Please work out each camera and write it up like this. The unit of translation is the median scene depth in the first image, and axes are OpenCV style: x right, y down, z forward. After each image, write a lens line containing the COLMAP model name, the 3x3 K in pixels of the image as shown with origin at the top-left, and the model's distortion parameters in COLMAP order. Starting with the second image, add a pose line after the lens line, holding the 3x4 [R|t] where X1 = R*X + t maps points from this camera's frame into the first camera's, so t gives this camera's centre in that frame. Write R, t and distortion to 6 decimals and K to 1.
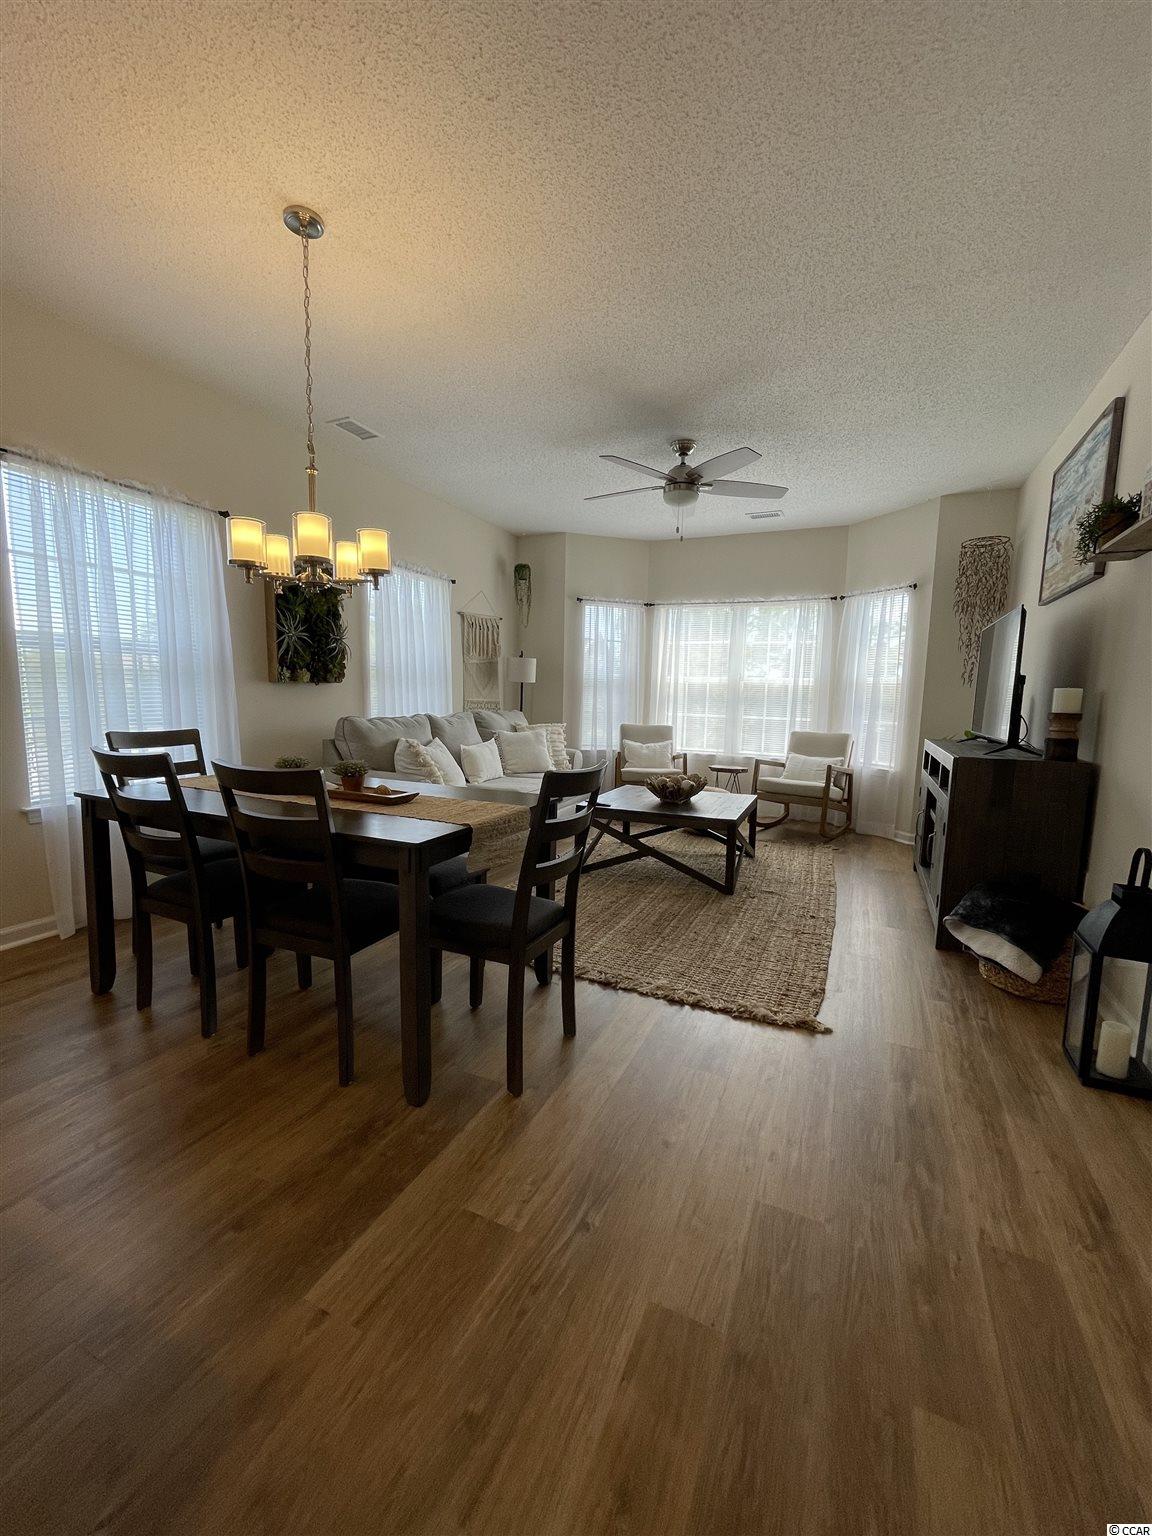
lens RADIAL K [[621.2, 0, 581.2], [0, 621.2, 768.5], [0, 0, 1]] dist [-0.004695, 0.001039]
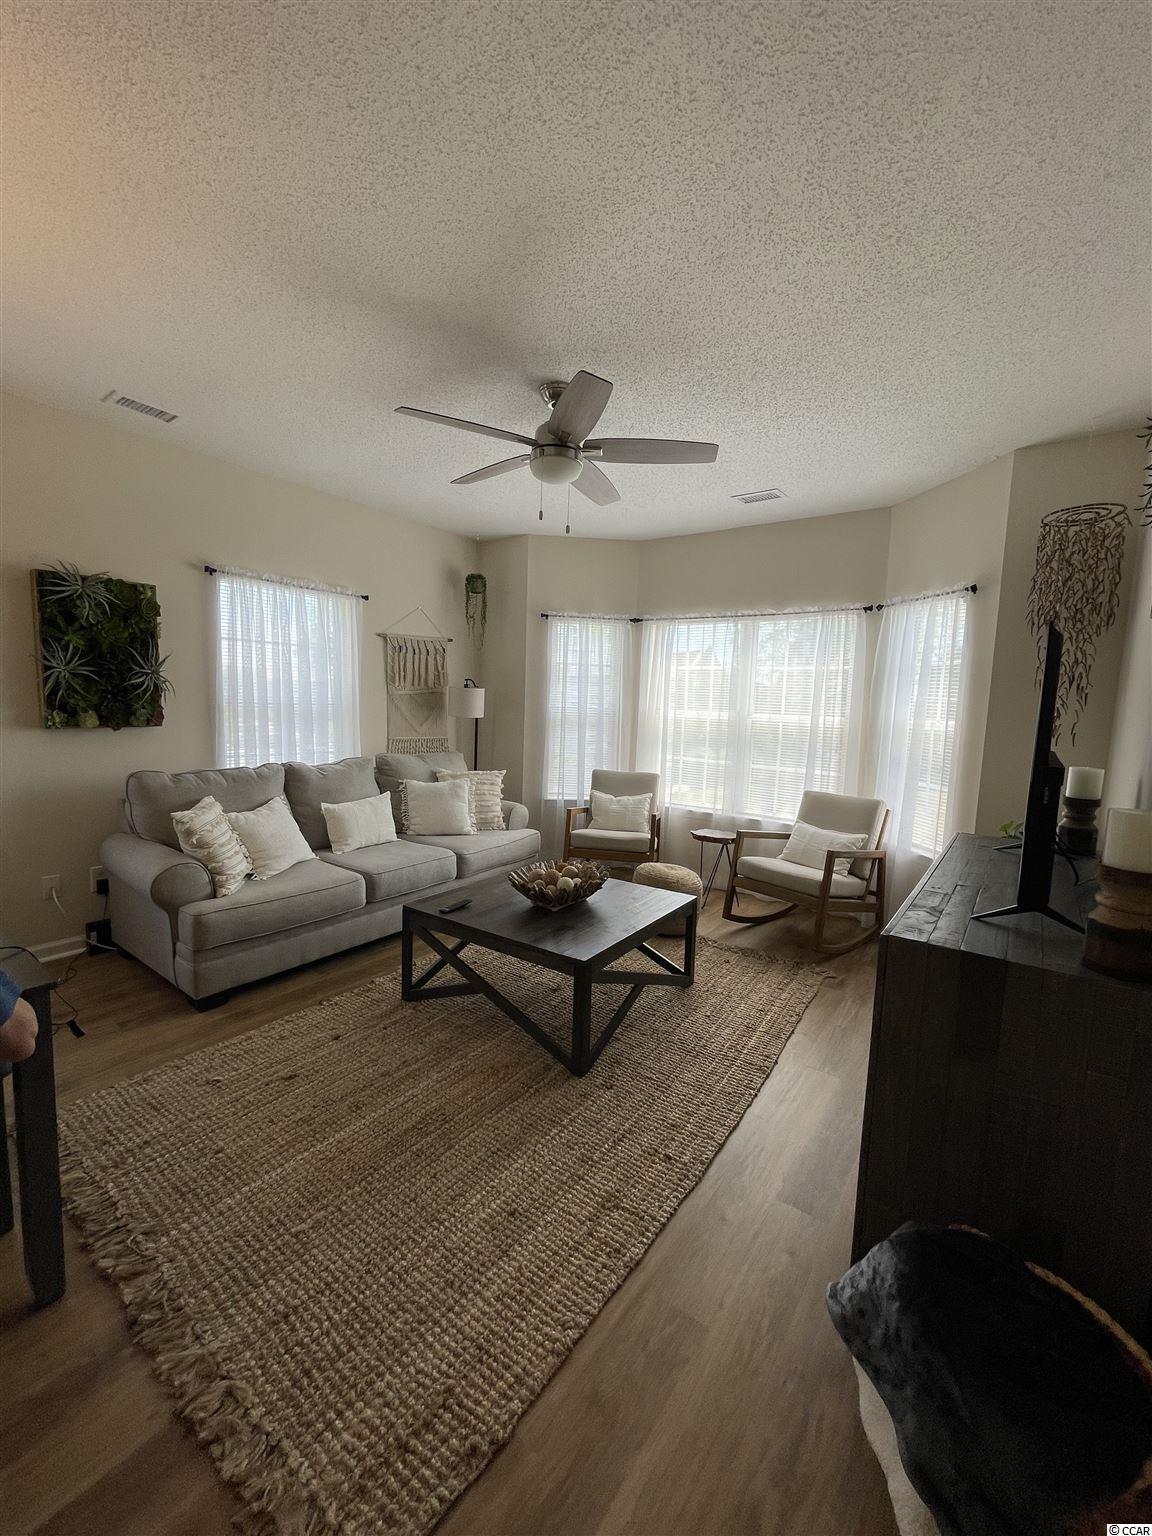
lens RADIAL K [[621.2, 0, 580.9], [0, 621.2, 769.0], [0, 0, 1]] dist [-0.004695, 0.001039]
pose [[0.979364, 0.032579, -0.199462, 0.241119], [-0.036127, 0.999247, -0.014172, -0.069794], [0.198850, 0.021086, 0.979803, 0.245478]]
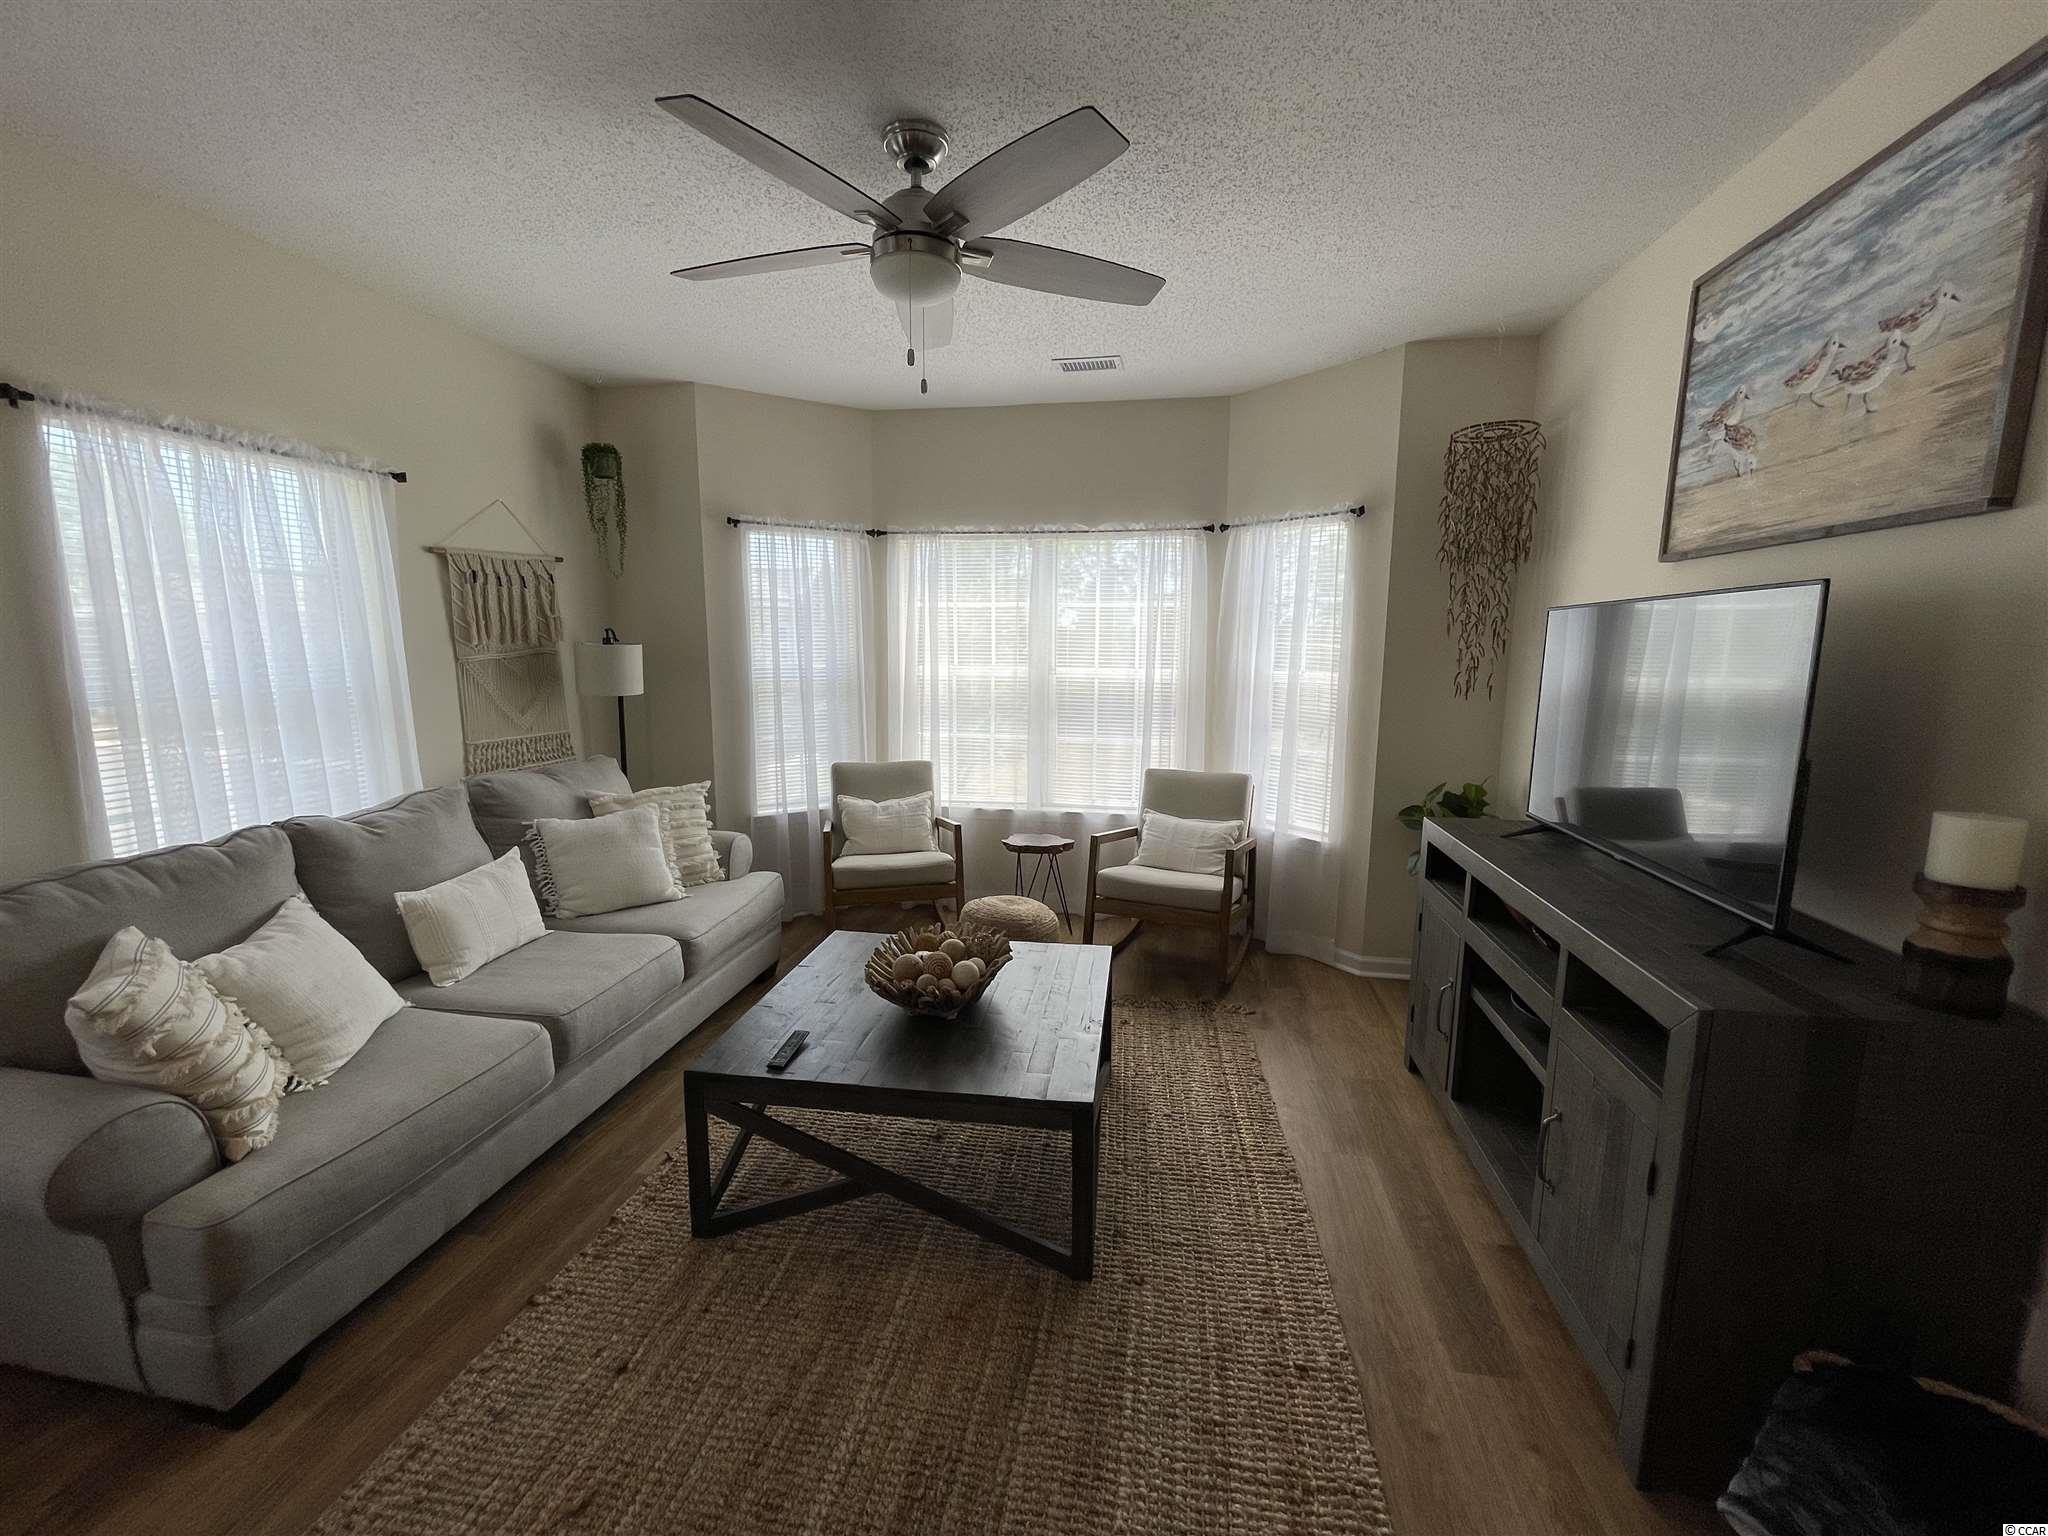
lens RADIAL K [[828.3, 0, 1027.6], [0, 828.3, 765.1], [0, 0, 1]] dist [-0.004695, 0.001039]
pose [[0.968082, -0.054341, 0.244673, 0.060139], [0.046854, 0.998241, 0.036323, -0.101866], [-0.246217, -0.023700, 0.968925, 0.332416]]
